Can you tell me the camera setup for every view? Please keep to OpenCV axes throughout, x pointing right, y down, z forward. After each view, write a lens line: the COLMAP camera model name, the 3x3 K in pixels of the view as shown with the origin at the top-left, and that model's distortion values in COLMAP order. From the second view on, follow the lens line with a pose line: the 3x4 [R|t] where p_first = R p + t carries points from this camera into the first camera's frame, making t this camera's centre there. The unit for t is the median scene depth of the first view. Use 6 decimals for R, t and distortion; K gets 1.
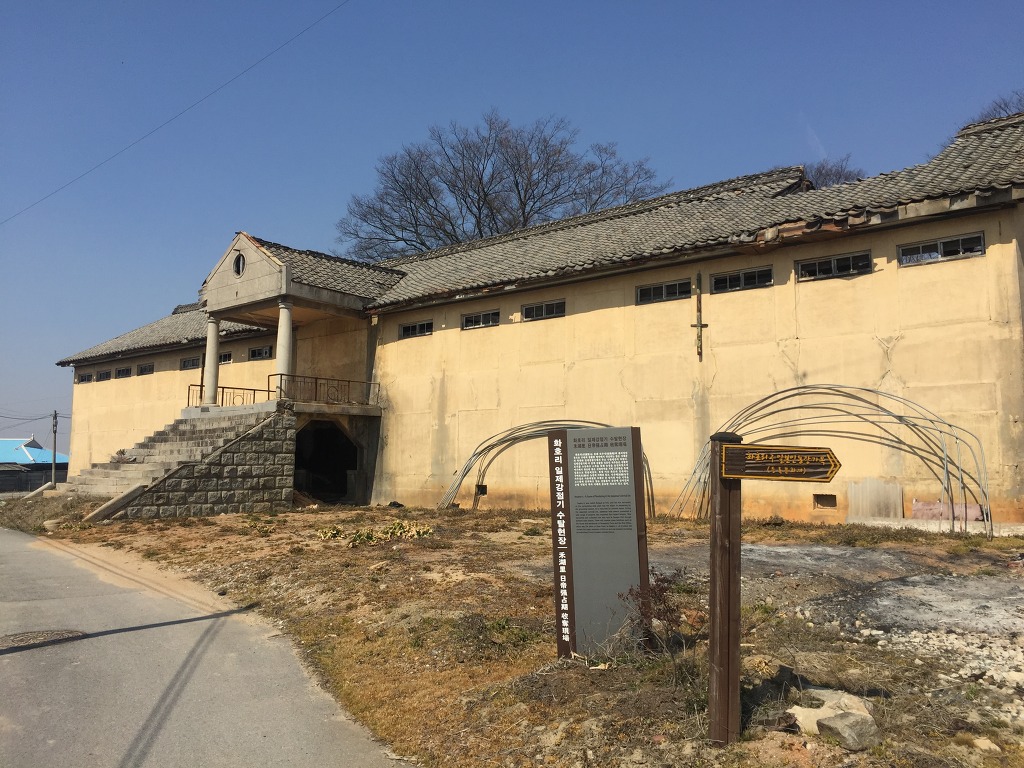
lens RADIAL K [[835.1, 0, 512.0], [0, 835.1, 384.0], [0, 0, 1]] dist [0.085157, -0.089782]
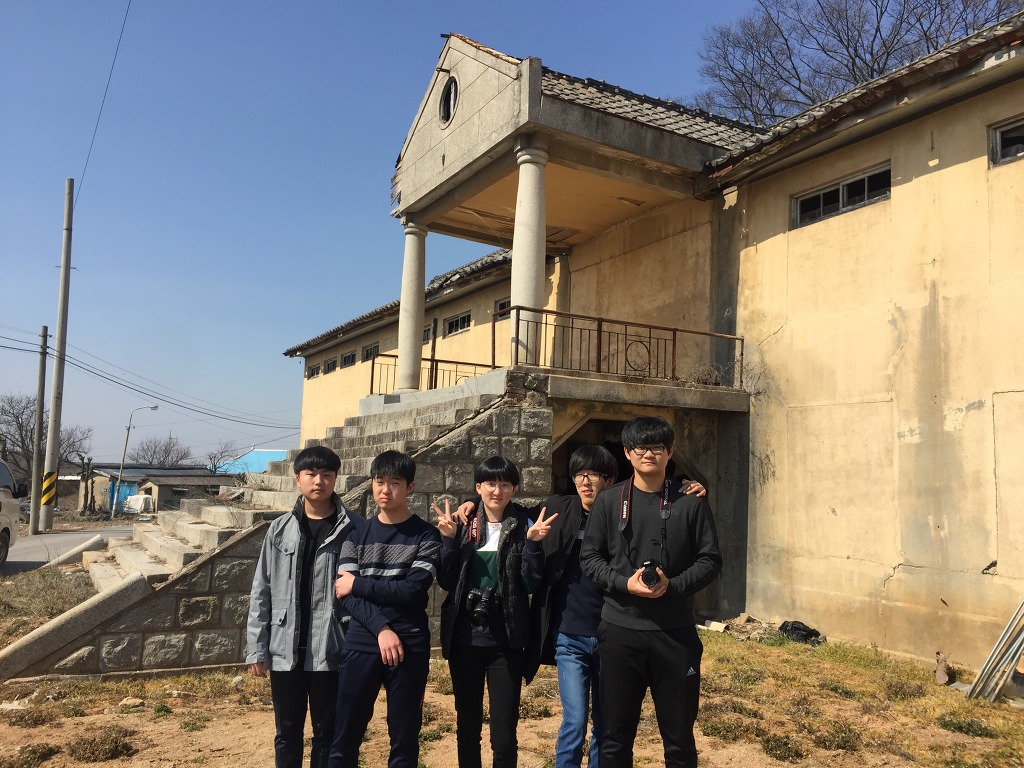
lens RADIAL K [[853.1, 0, 512.2], [0, 853.1, 369.6], [0, 0, 1]] dist [0.007392, 0.006960]
pose [[0.937674, -0.015303, -0.347179, -0.132795], [0.002037, 0.999255, -0.038544, 0.037456], [0.347511, 0.035434, 0.937006, 0.615958]]
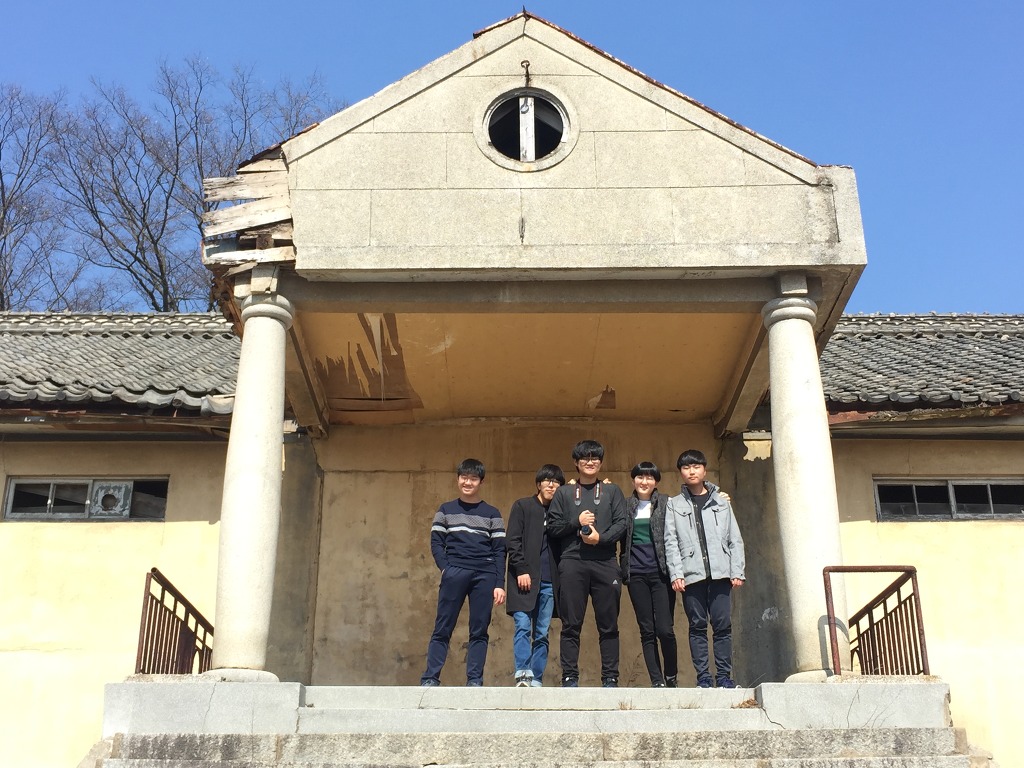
lens RADIAL K [[1269.7, 0, 512.0], [0, 1269.7, 384.0], [0, 0, 1]] dist [0.062376, -0.008401]
pose [[0.758176, 0.240149, 0.606216, -0.606965], [-0.060966, 0.951743, -0.300779, 0.056192], [-0.649194, 0.191085, 0.736230, 0.815398]]
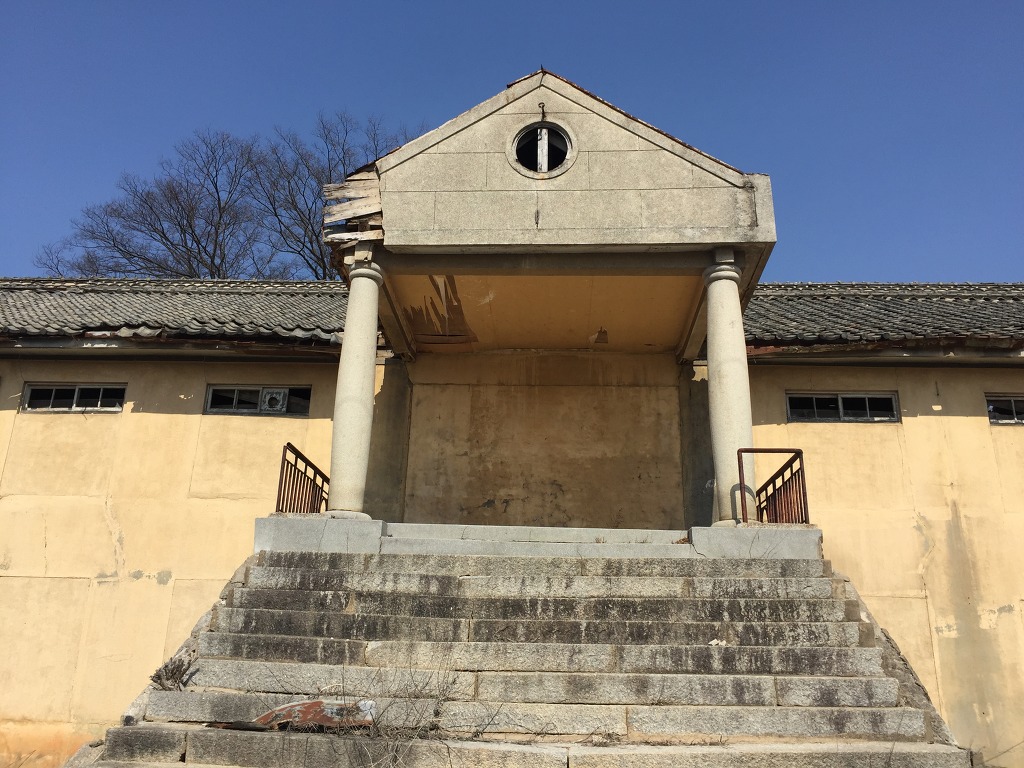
lens RADIAL K [[841.8, 0, 511.8], [0, 841.8, 355.0], [0, 0, 1]] dist [0.080156, -0.105885]
pose [[0.796580, 0.233640, 0.557560, -0.584678], [-0.088304, 0.957375, -0.275019, 0.058592], [-0.598049, 0.169840, 0.783257, 0.810068]]
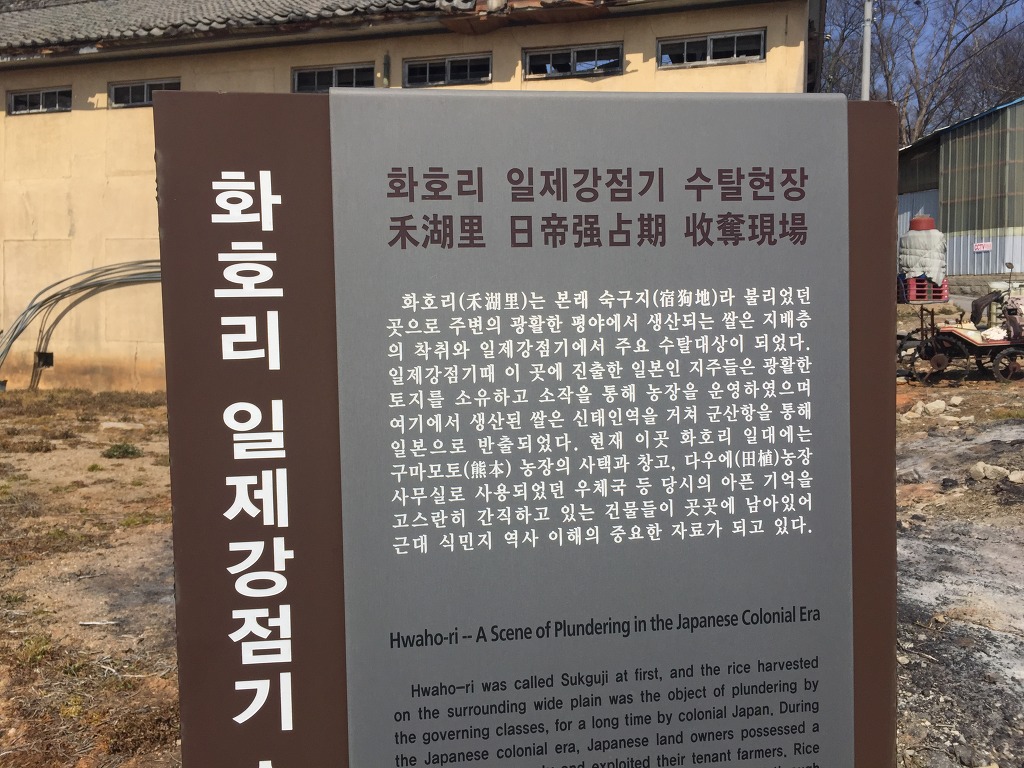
lens RADIAL K [[841.8, 0, 511.8], [0, 841.8, 355.0], [0, 0, 1]] dist [0.080156, -0.105885]
pose [[0.903933, -0.003833, 0.427658, 0.009584], [-0.053269, 0.991164, 0.121477, 0.019509], [-0.424344, -0.132588, 0.895741, 0.225151]]
